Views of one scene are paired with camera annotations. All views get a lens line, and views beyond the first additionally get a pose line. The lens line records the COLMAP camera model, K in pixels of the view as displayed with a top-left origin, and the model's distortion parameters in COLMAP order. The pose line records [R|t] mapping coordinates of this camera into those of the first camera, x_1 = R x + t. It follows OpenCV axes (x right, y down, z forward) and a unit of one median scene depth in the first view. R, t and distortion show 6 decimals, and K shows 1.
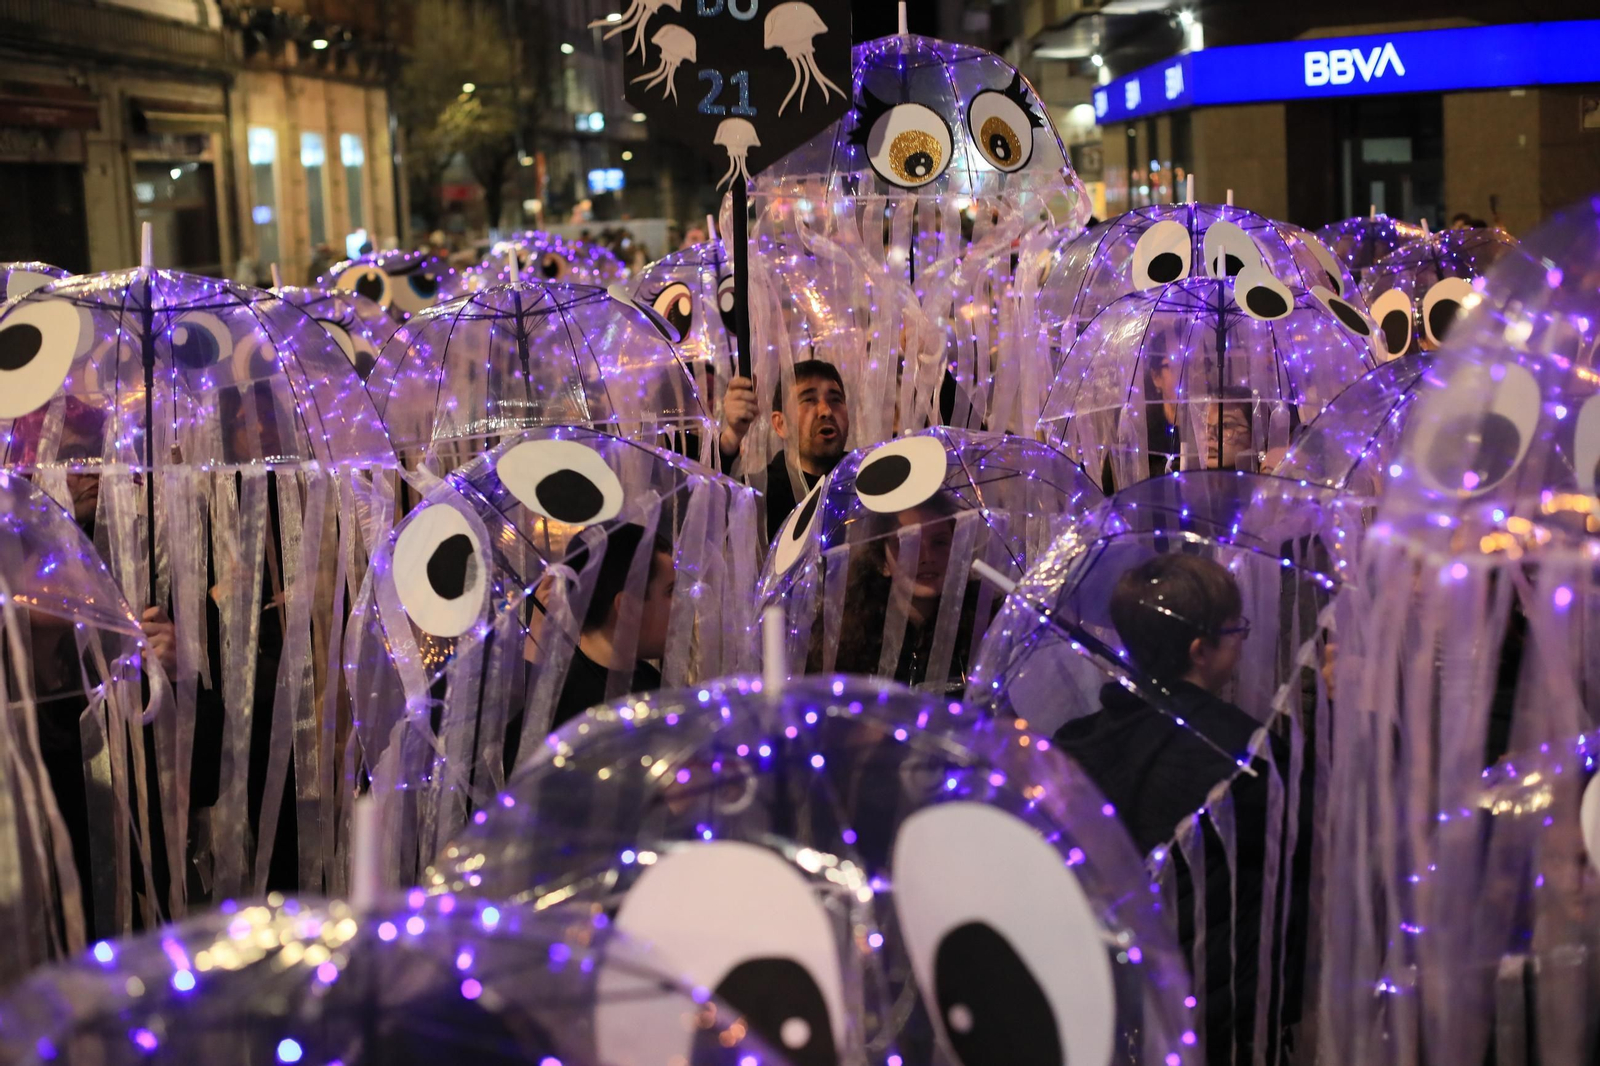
lens RADIAL K [[2378.5, 0, 795.3], [0, 2378.5, 528.3], [0, 0, 1]] dist [-0.109470, 0.000000]
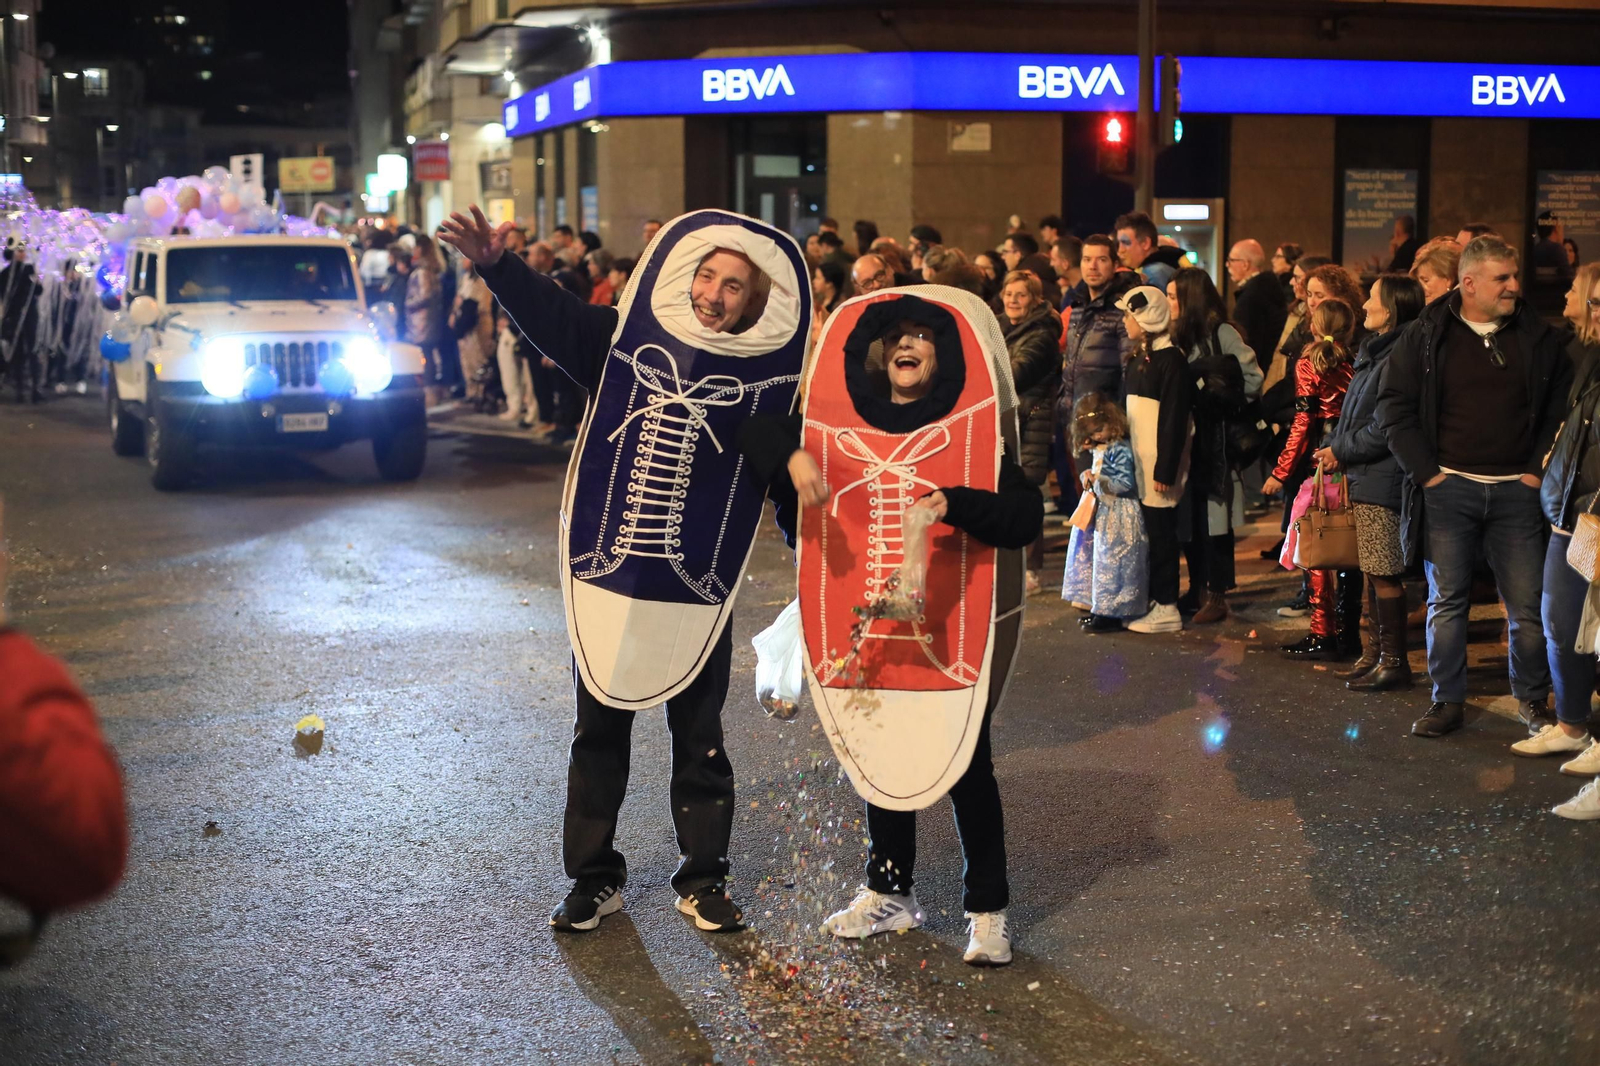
lens RADIAL K [[2378.5, 0, 810.2], [0, 2378.5, 529.5], [0, 0, 1]] dist [-0.109470, 0.000000]
pose [[0.966863, 0.015365, 0.254833, -0.006720], [-0.011715, 0.999806, -0.015835, 0.017963], [-0.255026, 0.012325, 0.966856, -0.041642]]
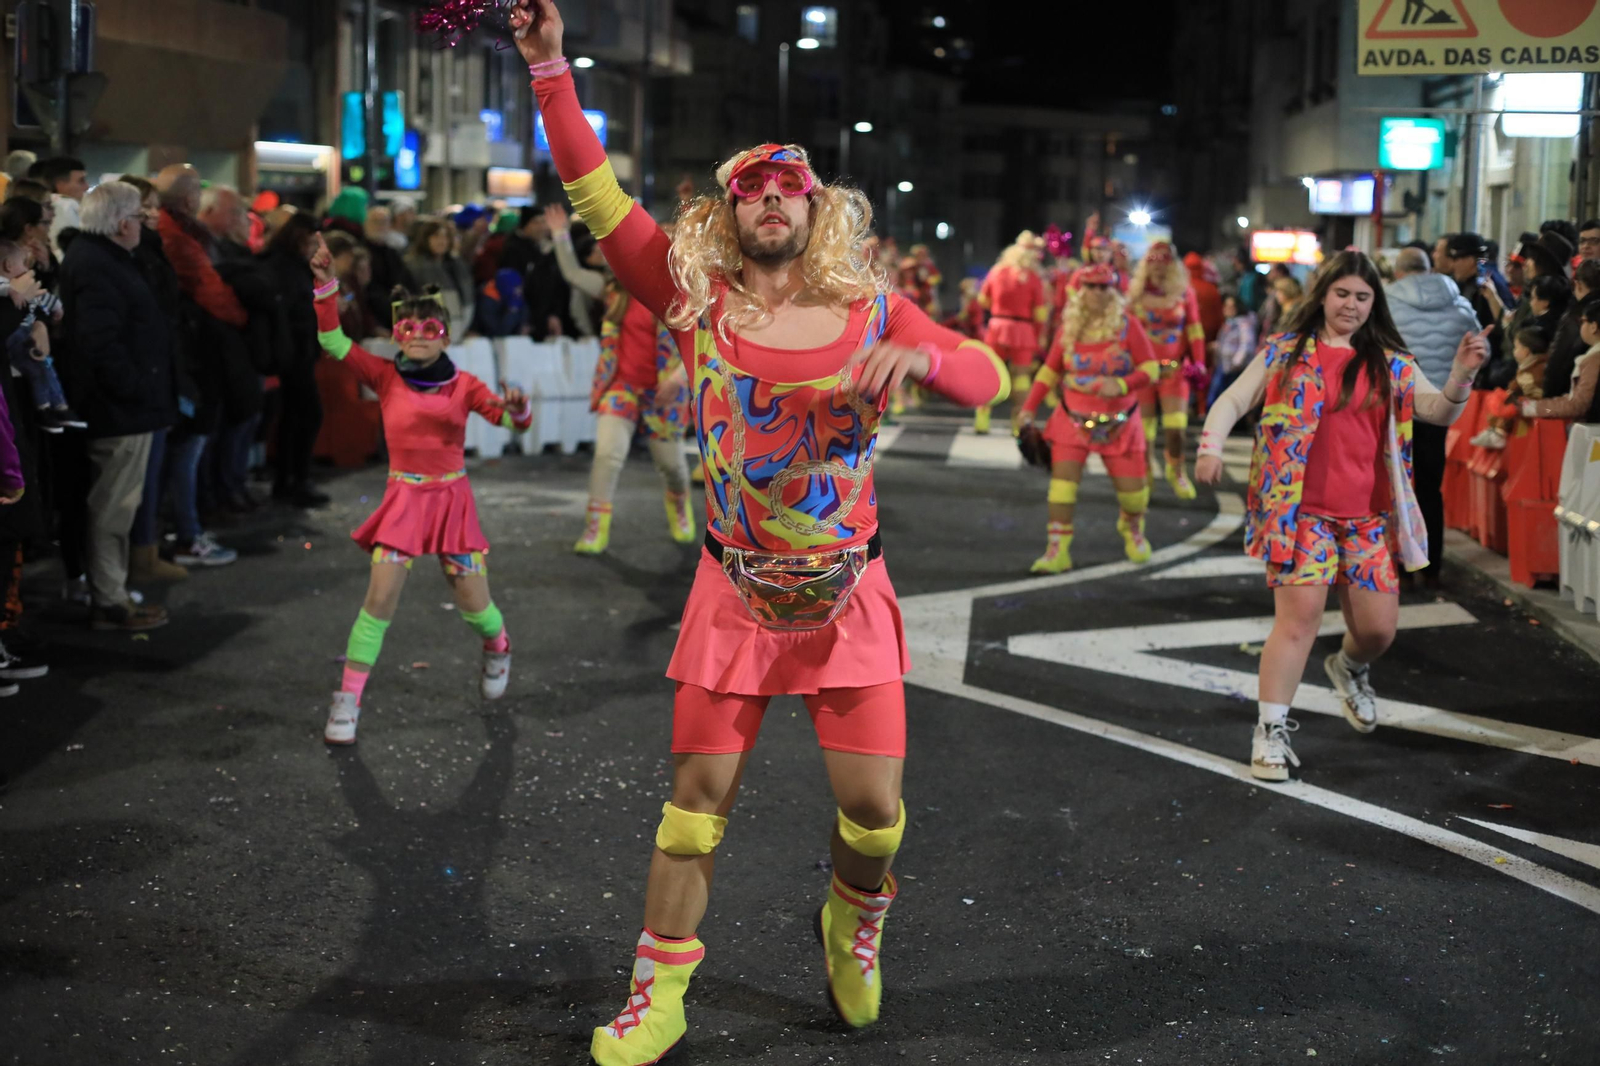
lens RADIAL K [[2378.5, 0, 808.9], [0, 2378.5, 526.5], [0, 0, 1]] dist [-0.109470, 0.000000]
pose [[0.995750, 0.079759, -0.046051, -0.009815], [-0.080363, 0.996700, -0.011413, -0.136584], [0.044988, 0.015065, 0.998874, 1.102412]]
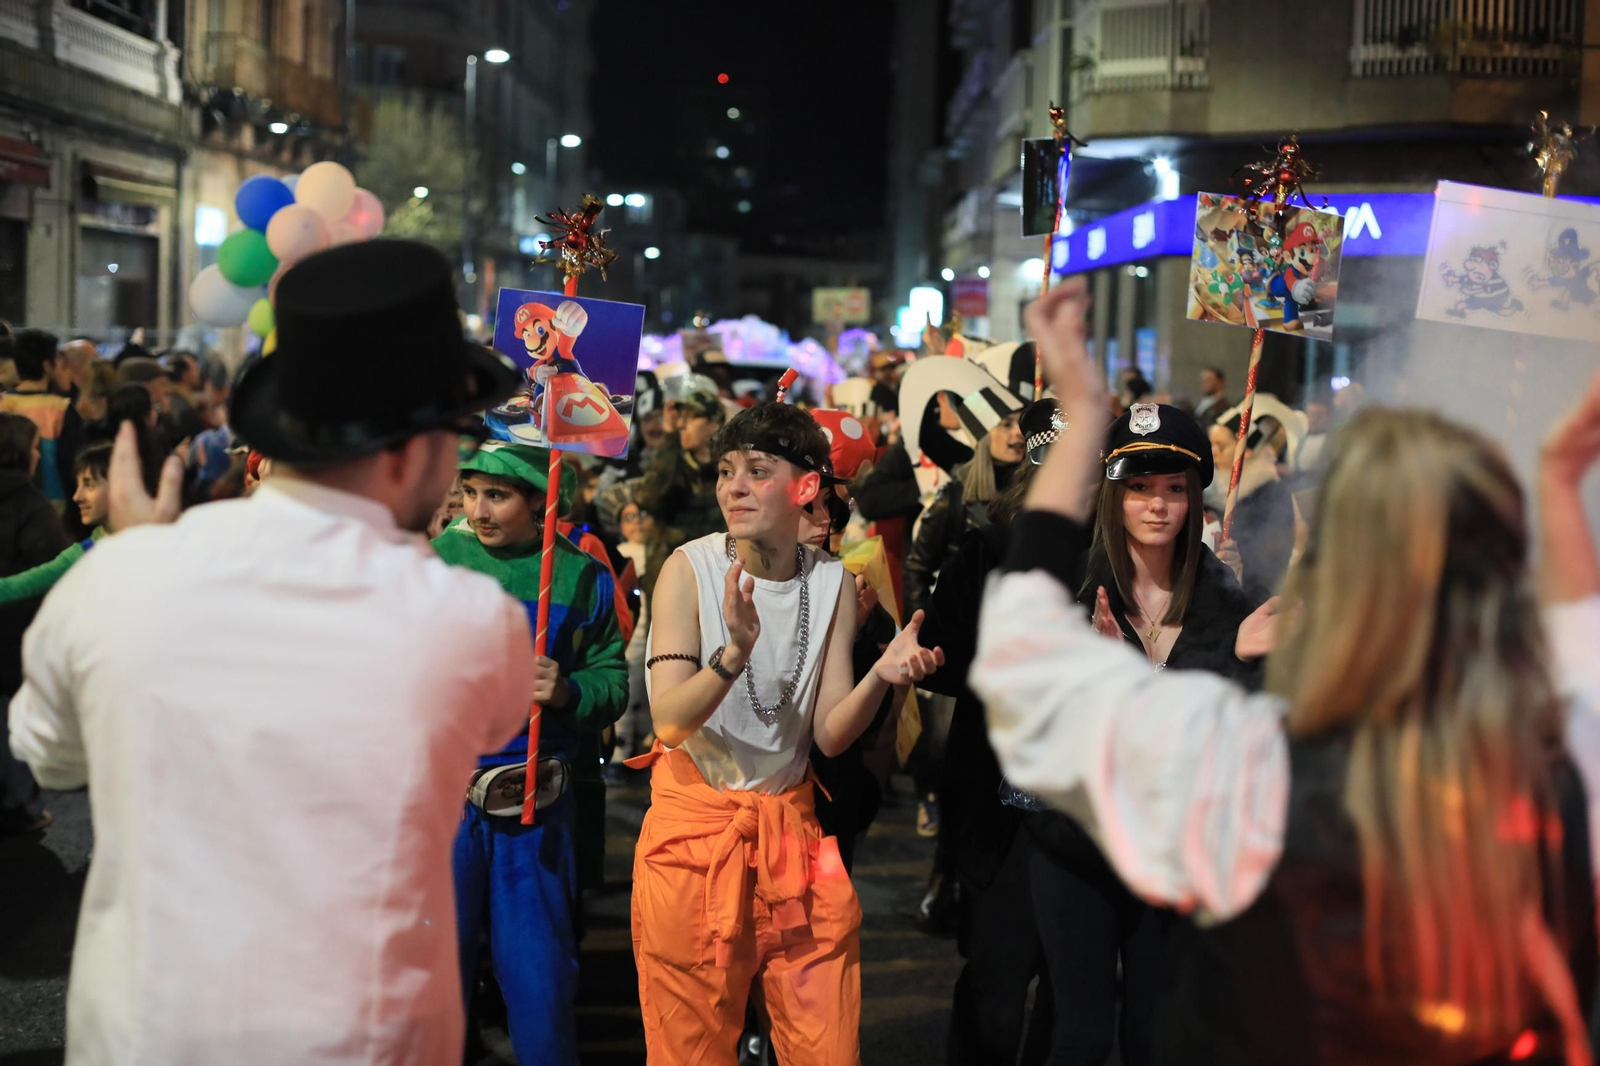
lens RADIAL K [[2378.5, 0, 802.7], [0, 2378.5, 524.8], [0, 0, 1]] dist [-0.109470, 0.000000]
pose [[0.996011, 0.080336, 0.038847, -0.008902], [-0.077627, 0.994740, -0.066825, 0.009618], [-0.044011, 0.063543, 0.997008, 0.017499]]
